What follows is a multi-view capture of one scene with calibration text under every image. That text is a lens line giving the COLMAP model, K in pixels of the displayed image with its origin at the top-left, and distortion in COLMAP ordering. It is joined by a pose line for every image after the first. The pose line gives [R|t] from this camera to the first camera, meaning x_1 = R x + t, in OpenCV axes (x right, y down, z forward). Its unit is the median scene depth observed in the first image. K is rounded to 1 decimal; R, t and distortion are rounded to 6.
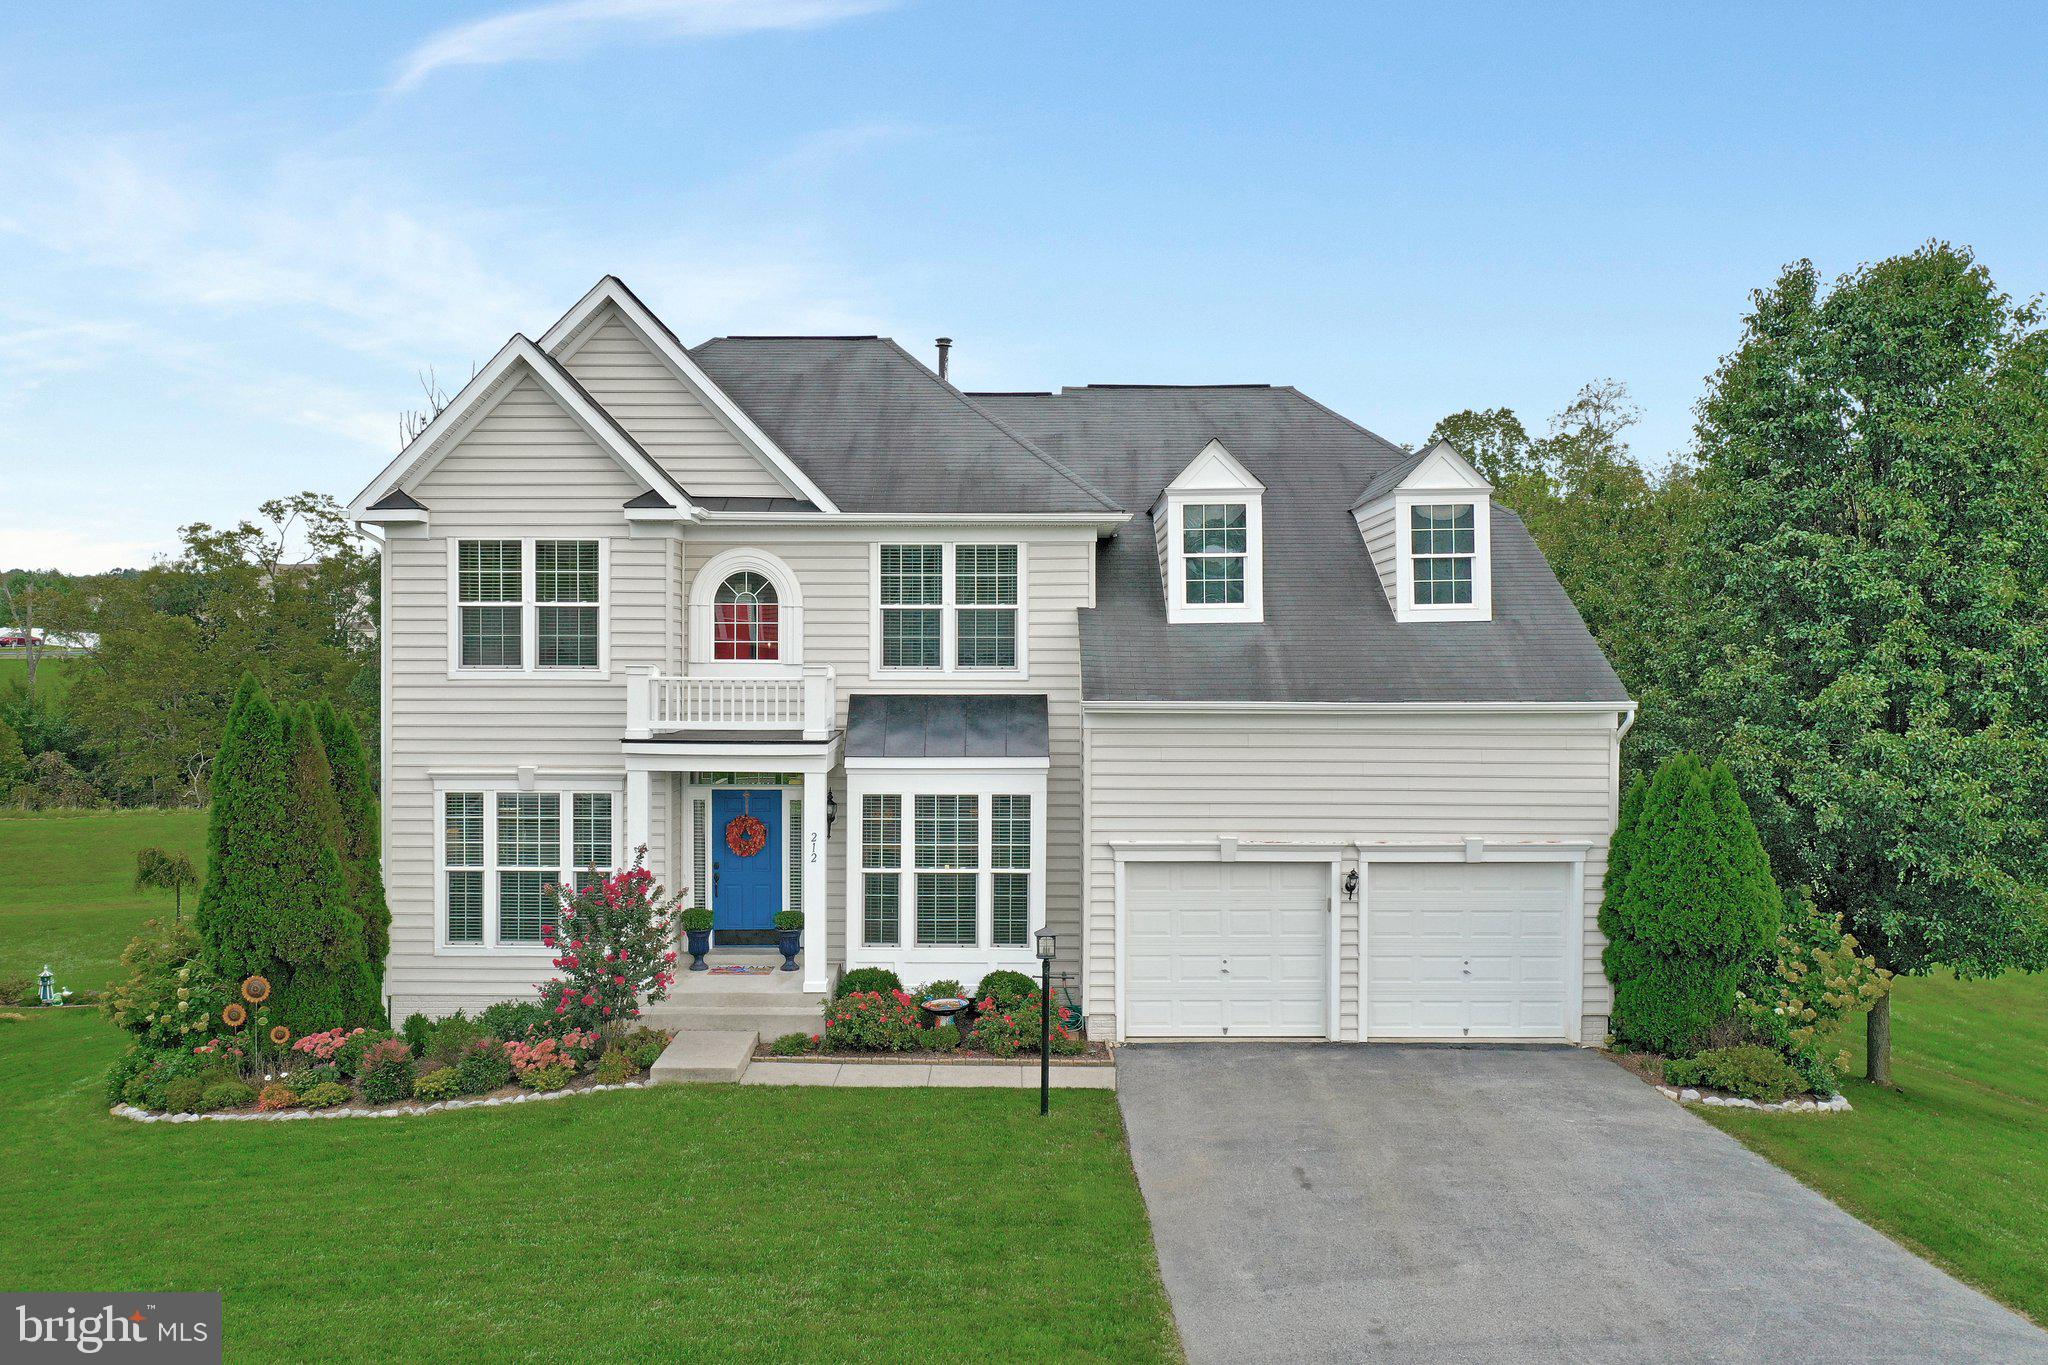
lens RADIAL K [[1636.2, 0, 1023.4], [0, 1636.2, 677.4], [0, 0, 1]] dist [-0.000204, -0.016494]
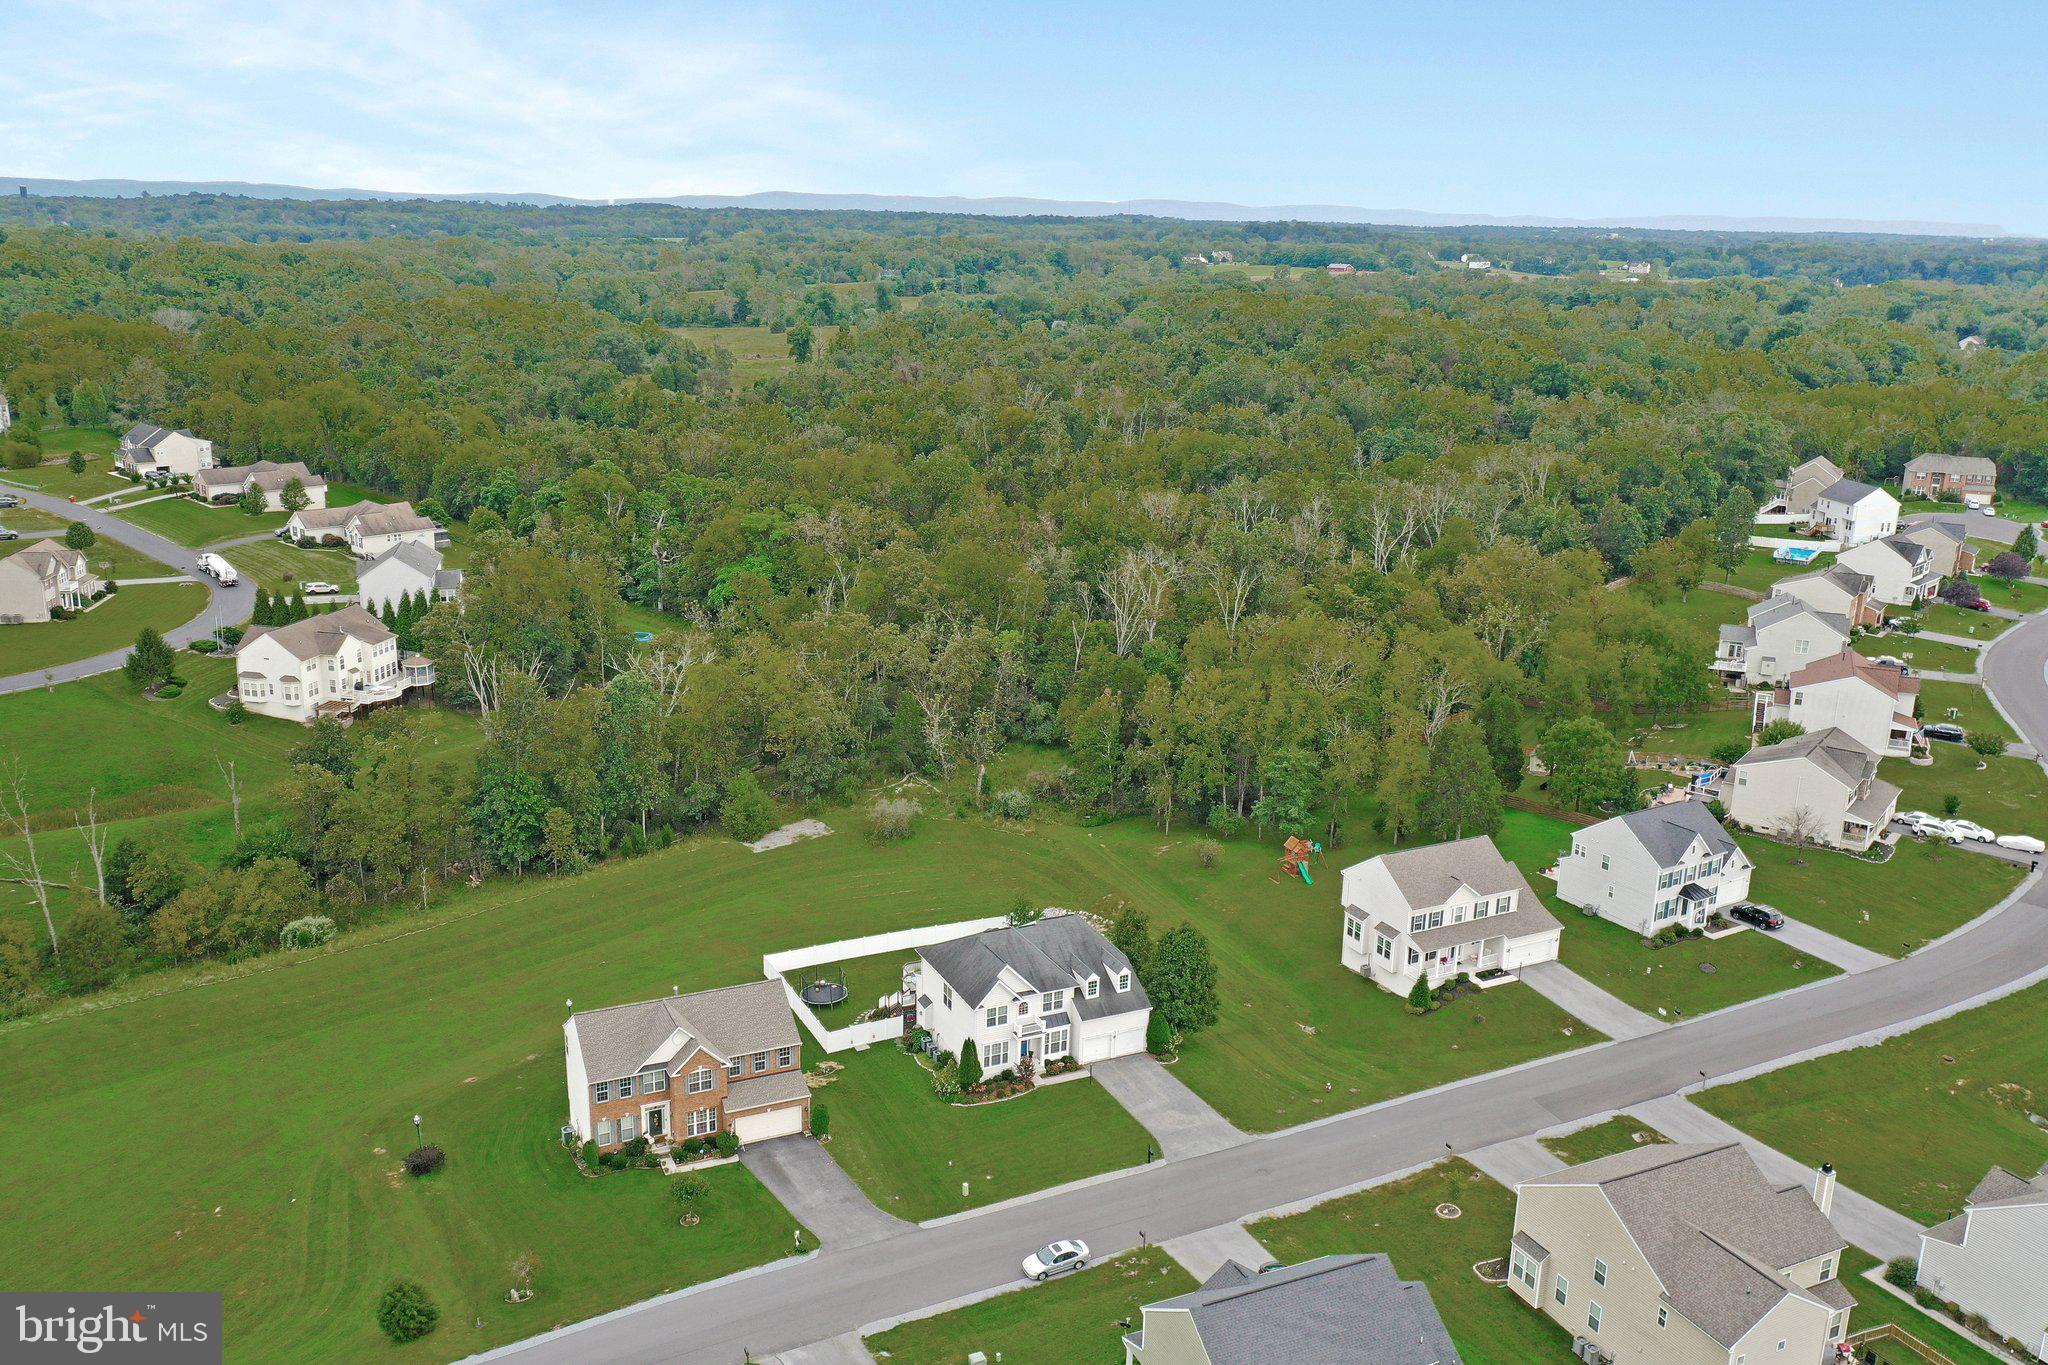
lens RADIAL K [[1636.2, 0, 1031.0], [0, 1636.2, 686.6], [0, 0, 1]] dist [-0.000204, -0.016494]
pose [[0.897991, -0.094309, 0.429788, -2.768882], [-0.022012, 0.965910, 0.257942, -2.893813], [-0.439462, -0.241090, 0.865303, -4.191186]]
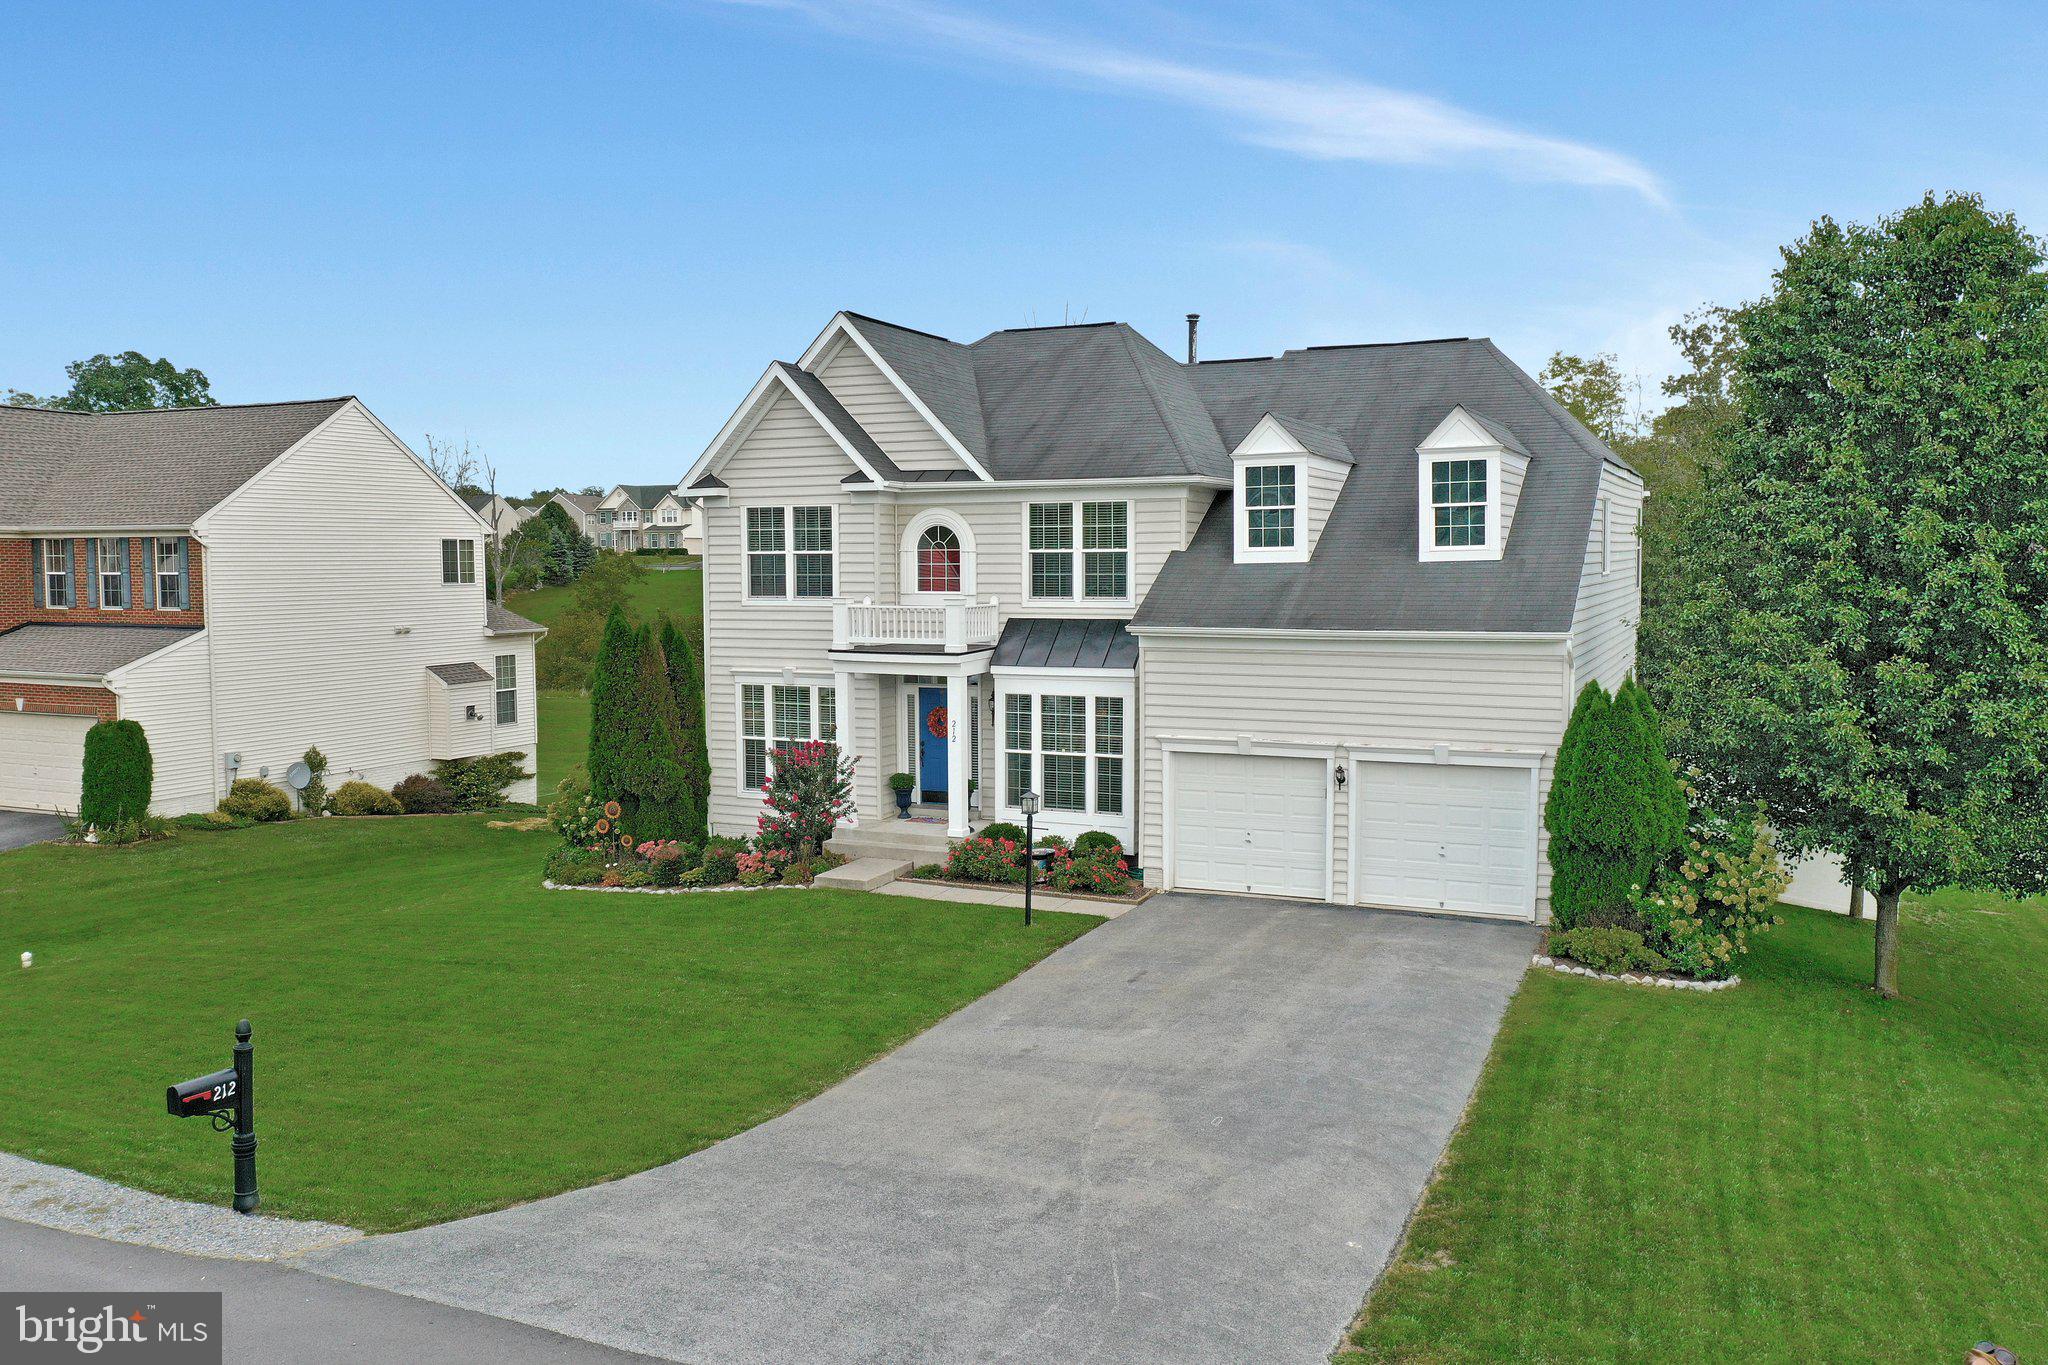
lens RADIAL K [[1636.2, 0, 1025.3], [0, 1636.2, 689.4], [0, 0, 1]] dist [-0.000204, -0.016494]
pose [[0.911031, 0.026997, -0.411452, 0.466065], [0.000691, 0.997753, 0.066996, -0.021277], [0.412337, -0.061320, 0.908966, -0.204111]]
